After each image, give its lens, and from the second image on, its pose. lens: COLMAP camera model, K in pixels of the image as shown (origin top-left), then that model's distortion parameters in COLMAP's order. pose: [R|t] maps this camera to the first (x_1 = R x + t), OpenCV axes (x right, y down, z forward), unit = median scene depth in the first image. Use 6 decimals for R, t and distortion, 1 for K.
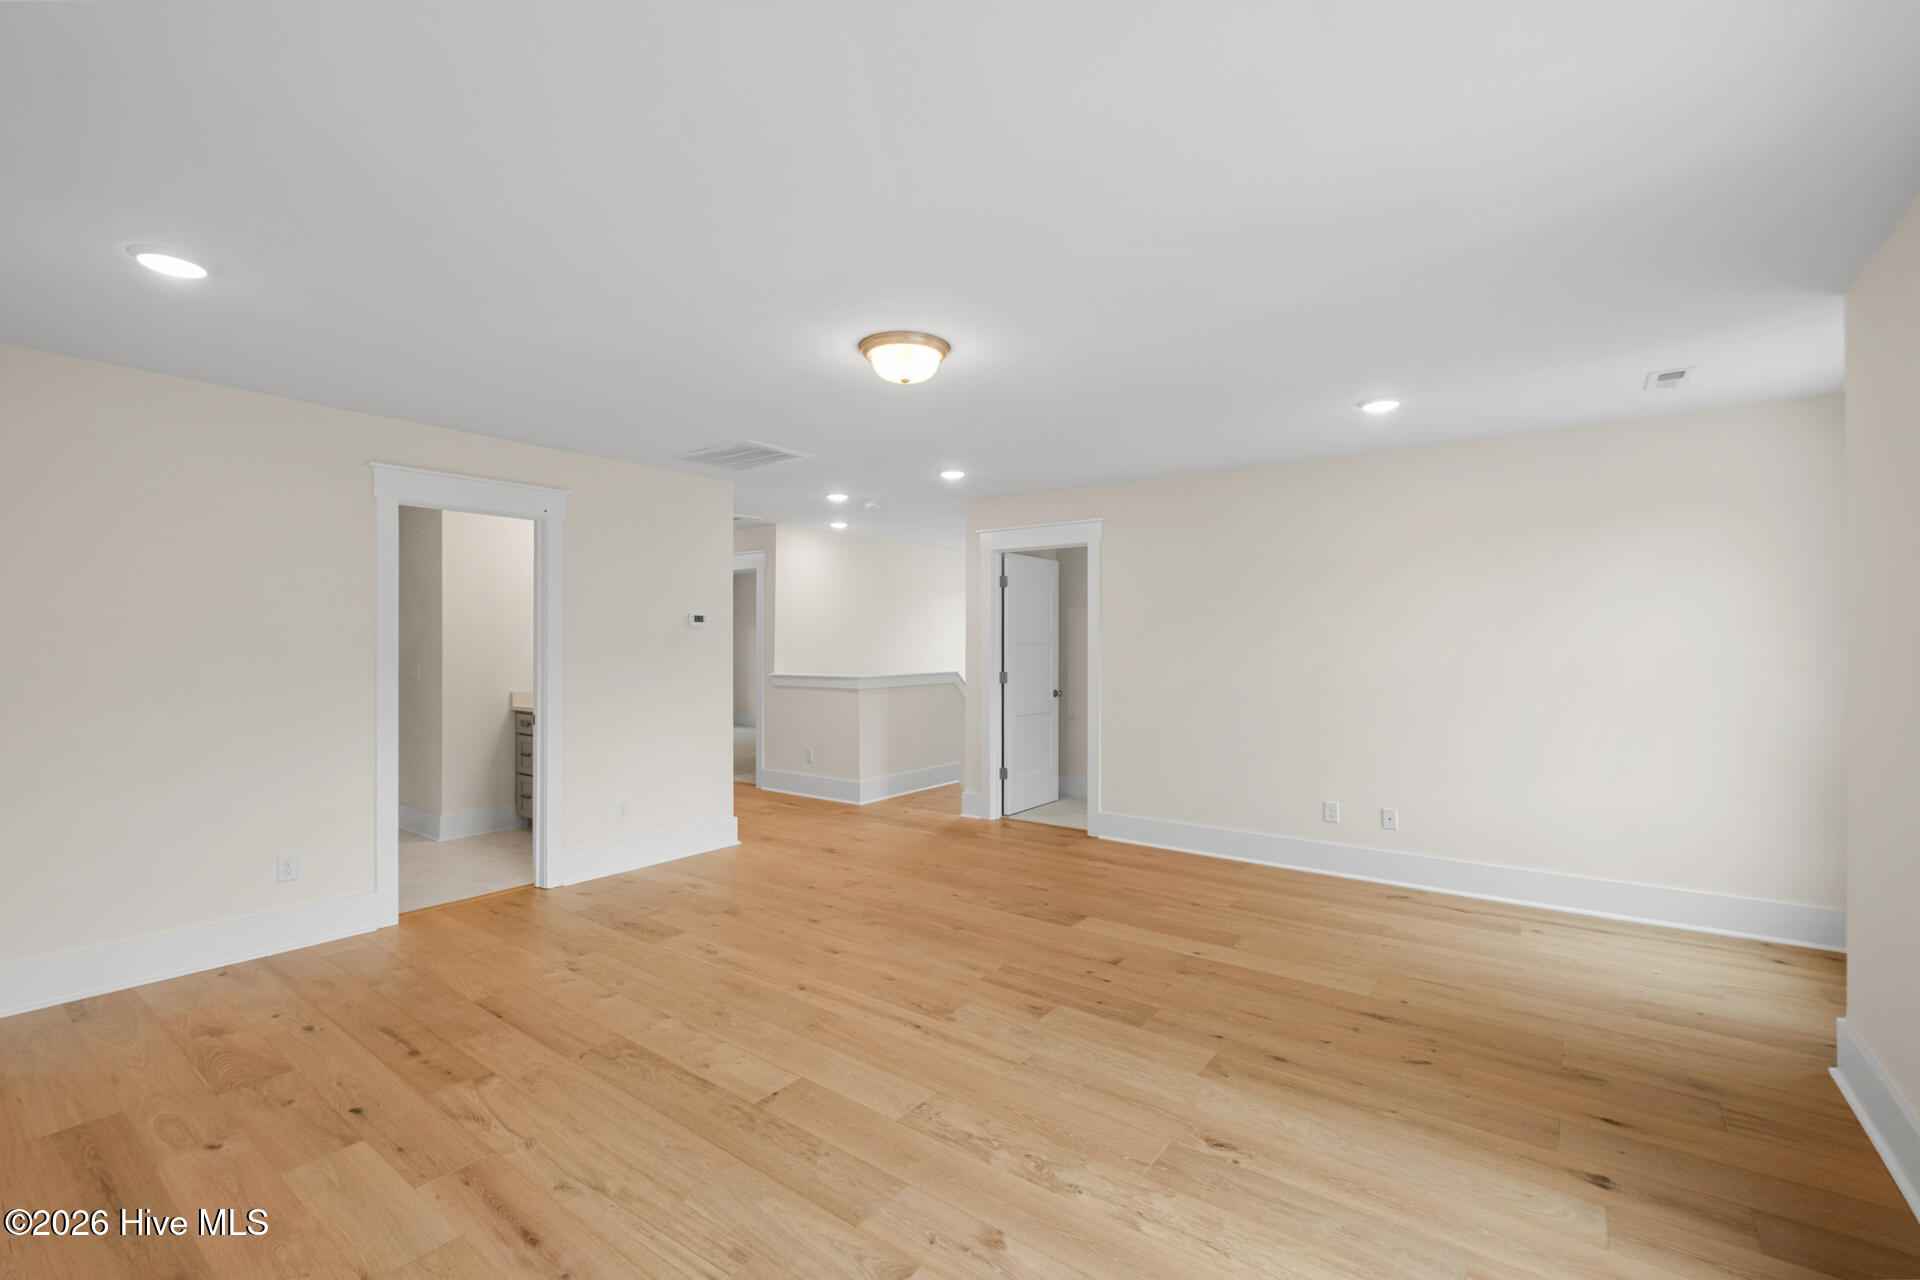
lens RADIAL K [[821.6, 0, 962.6], [0, 821.6, 635.0], [0, 0, 1]] dist [0.001197, -0.006990]
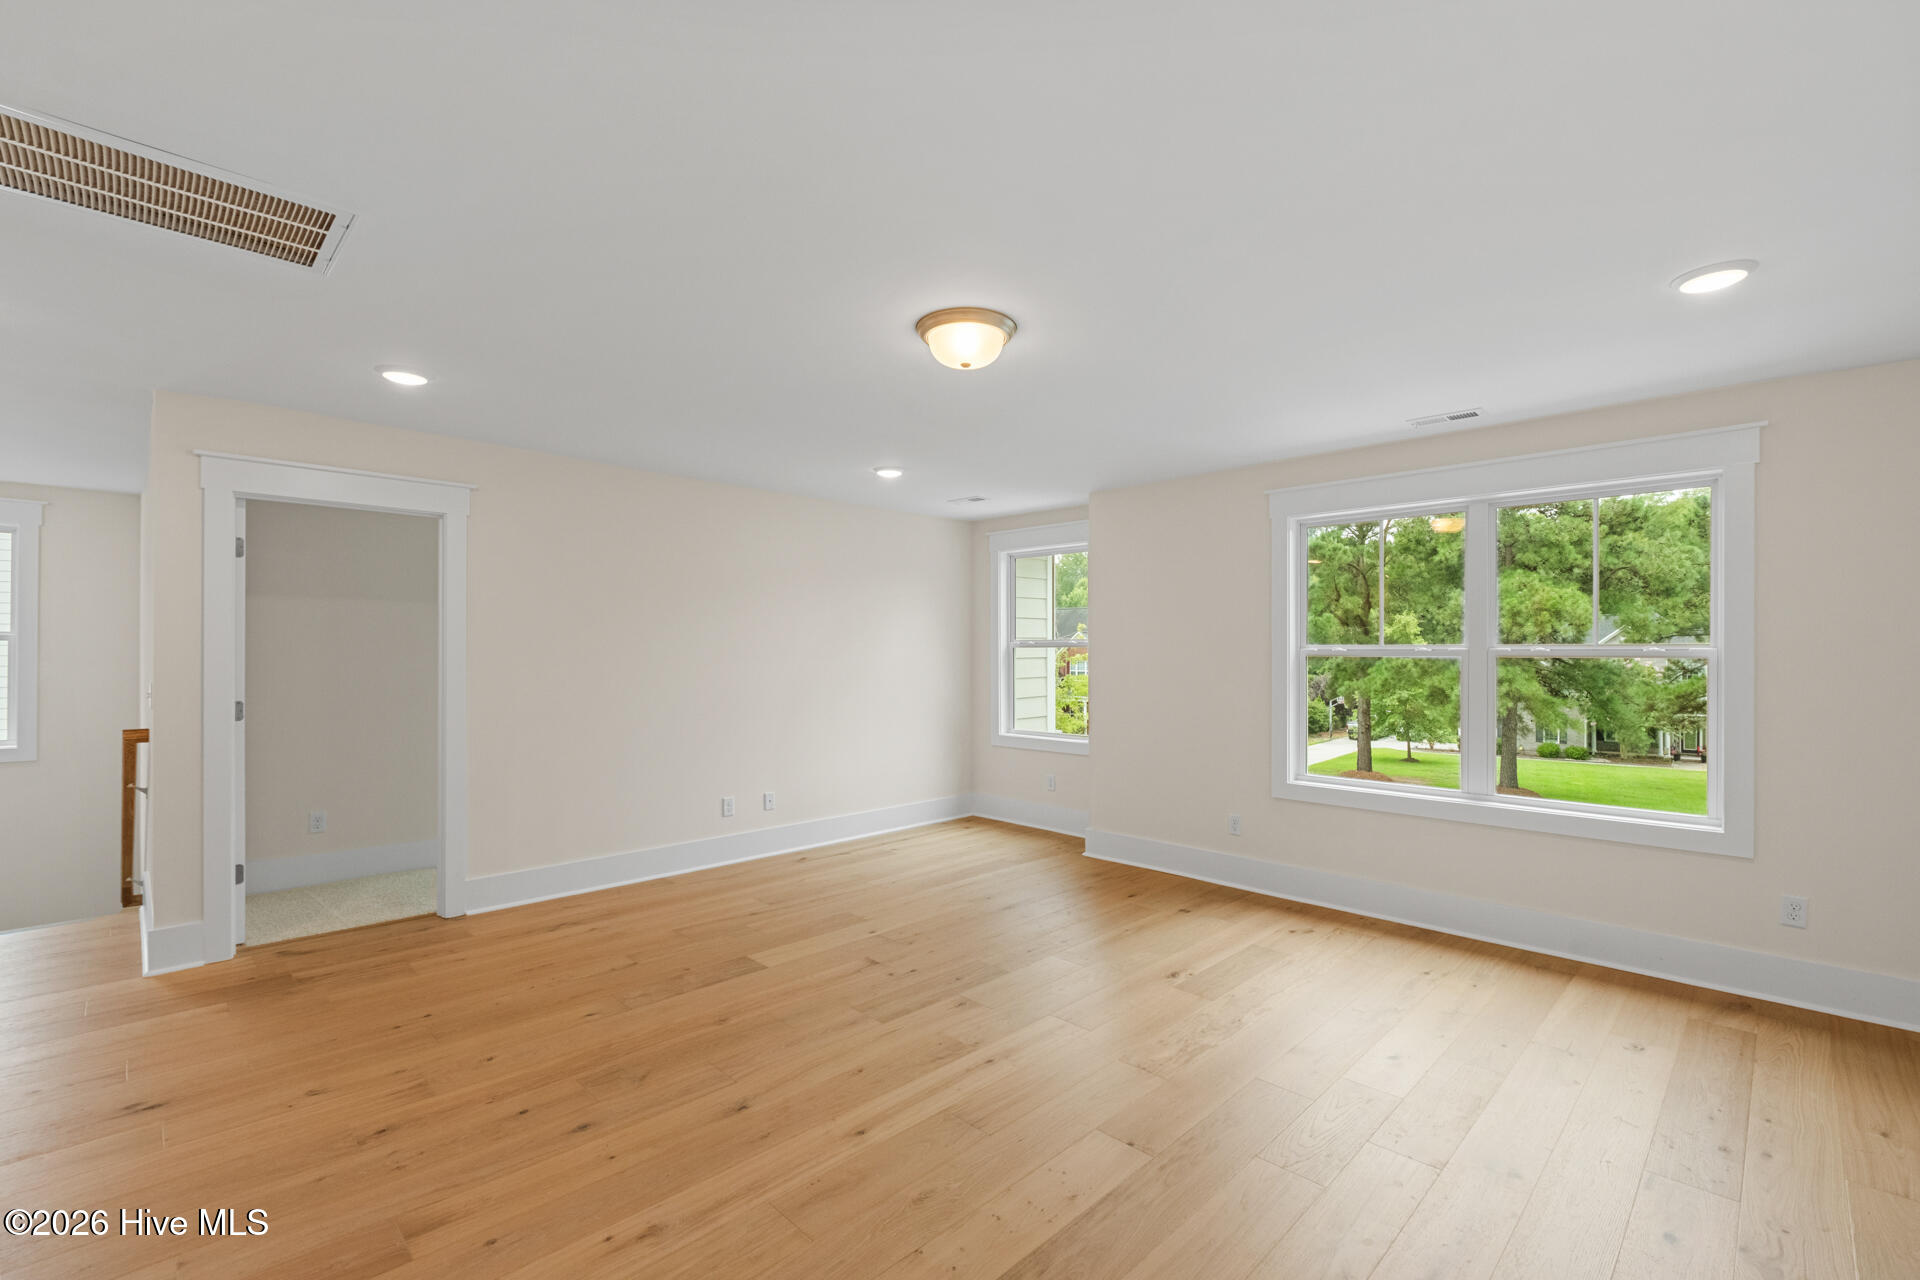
lens RADIAL K [[821.6, 0, 962.6], [0, 821.6, 635.0], [0, 0, 1]] dist [0.001197, -0.006990]
pose [[0.152930, 0.021161, 0.988010, -0.806410], [-0.010906, 0.999746, -0.019725, 0.007949], [-0.988177, -0.007759, 0.153122, 0.722150]]
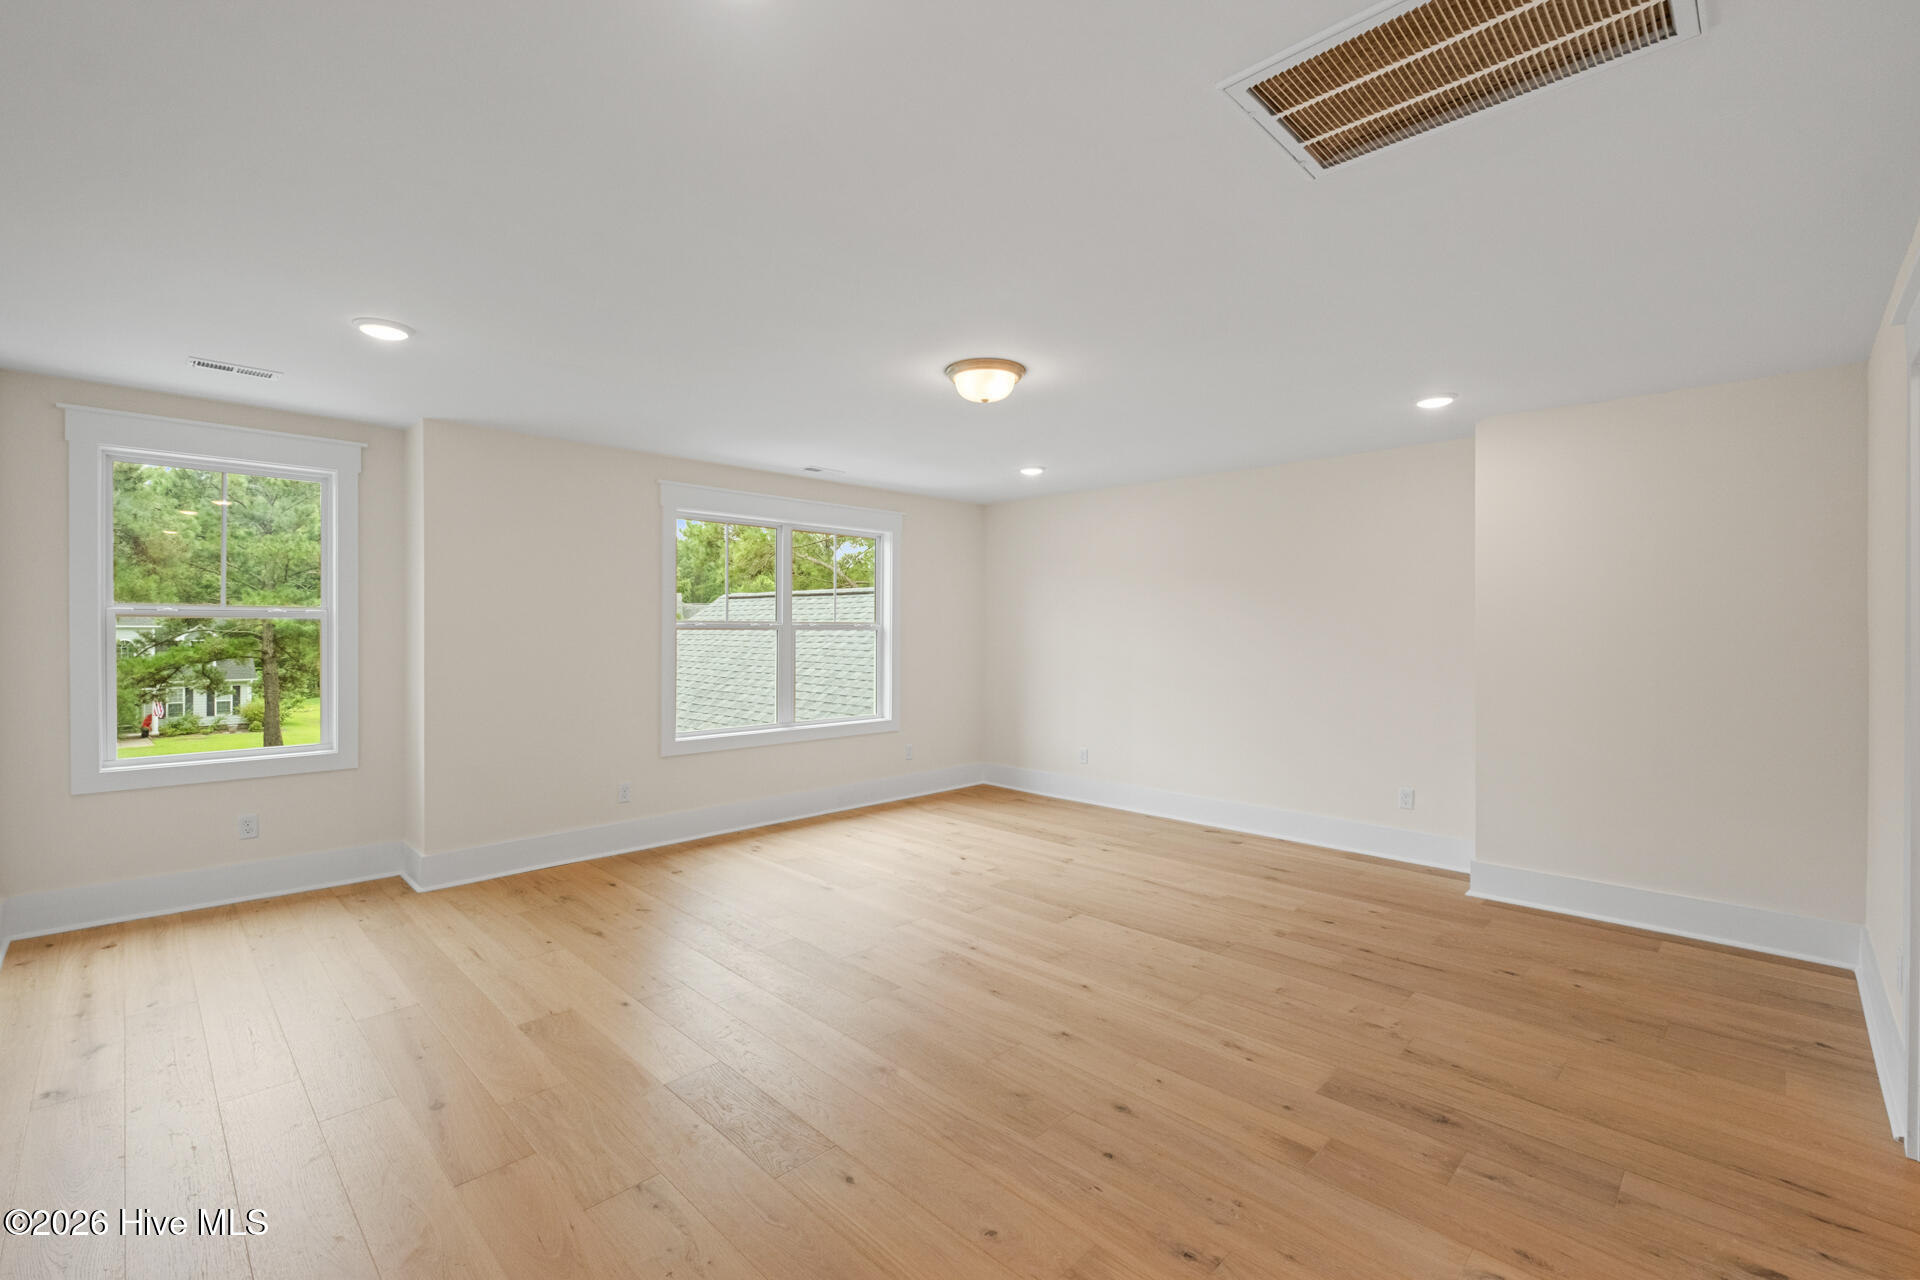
lens RADIAL K [[826.7, 0, 929.9], [0, 826.7, 625.3], [0, 0, 1]] dist [0.003175, 0.000329]
pose [[-0.984130, -0.002067, 0.177439, -0.167916], [-0.003990, 0.999937, -0.010482, 0.011780], [-0.177406, -0.011024, -0.984076, 1.795306]]
